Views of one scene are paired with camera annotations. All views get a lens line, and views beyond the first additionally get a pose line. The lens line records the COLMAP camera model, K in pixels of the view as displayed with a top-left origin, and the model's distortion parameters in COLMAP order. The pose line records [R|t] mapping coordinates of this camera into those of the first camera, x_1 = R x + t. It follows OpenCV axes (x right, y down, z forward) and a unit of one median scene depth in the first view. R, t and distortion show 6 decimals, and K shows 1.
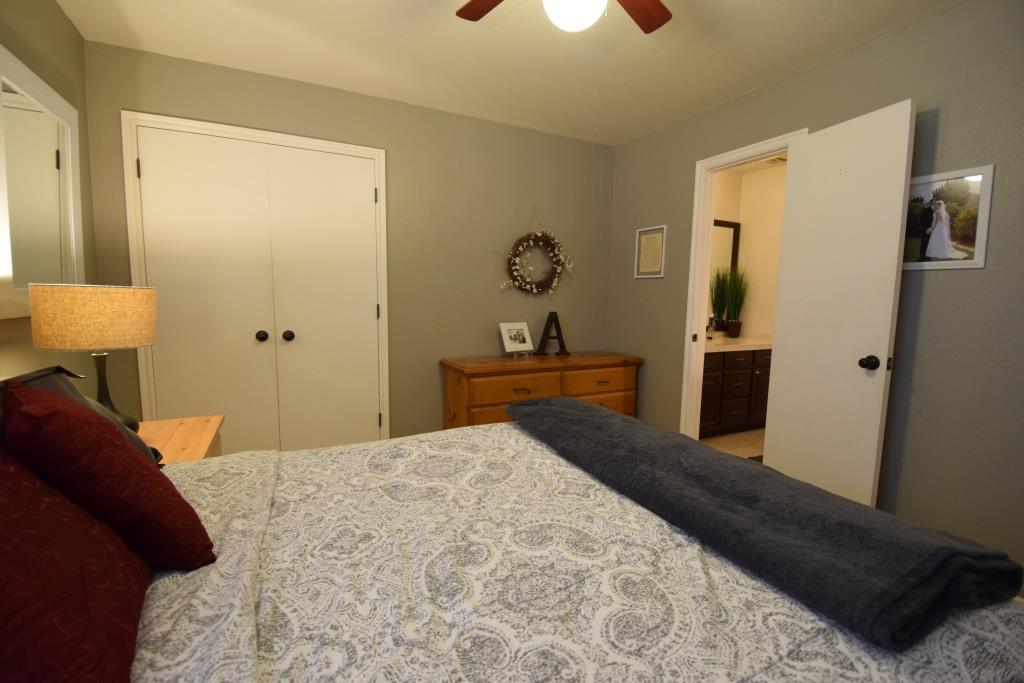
lens RADIAL K [[447.7, 0, 510.7], [0, 447.7, 344.5], [0, 0, 1]] dist [0.002355, -0.011438]
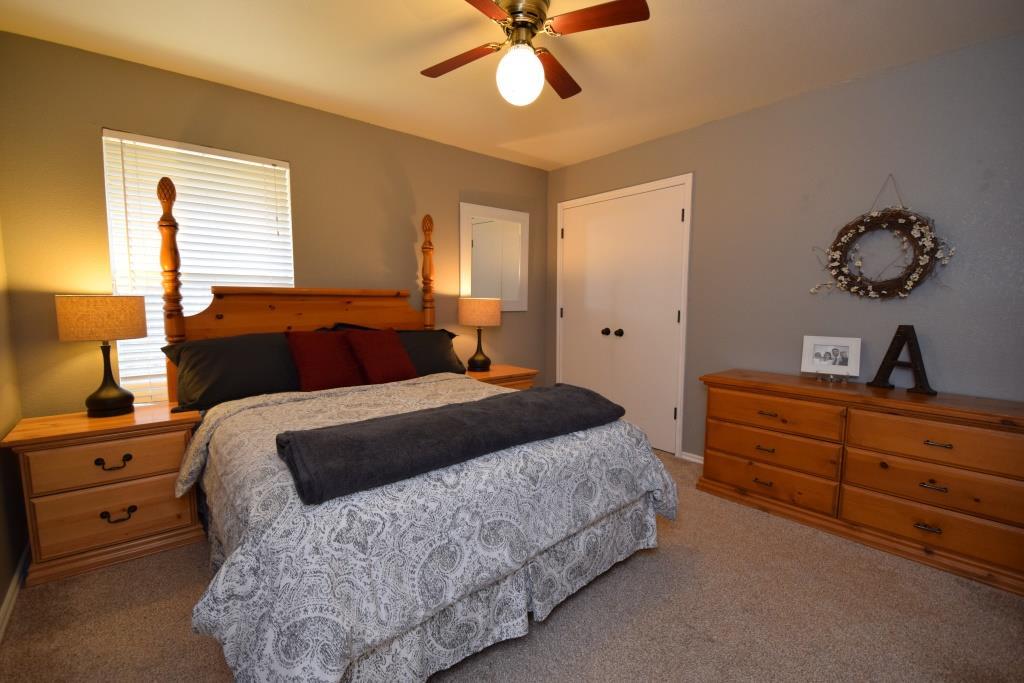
lens RADIAL K [[447.7, 0, 512.4], [0, 447.7, 346.0], [0, 0, 1]] dist [0.002355, -0.011438]
pose [[0.221885, 0.082683, -0.971561, 0.620258], [-0.106967, 0.992449, 0.060031, -0.020940], [0.969188, 0.090605, 0.229053, 0.295857]]
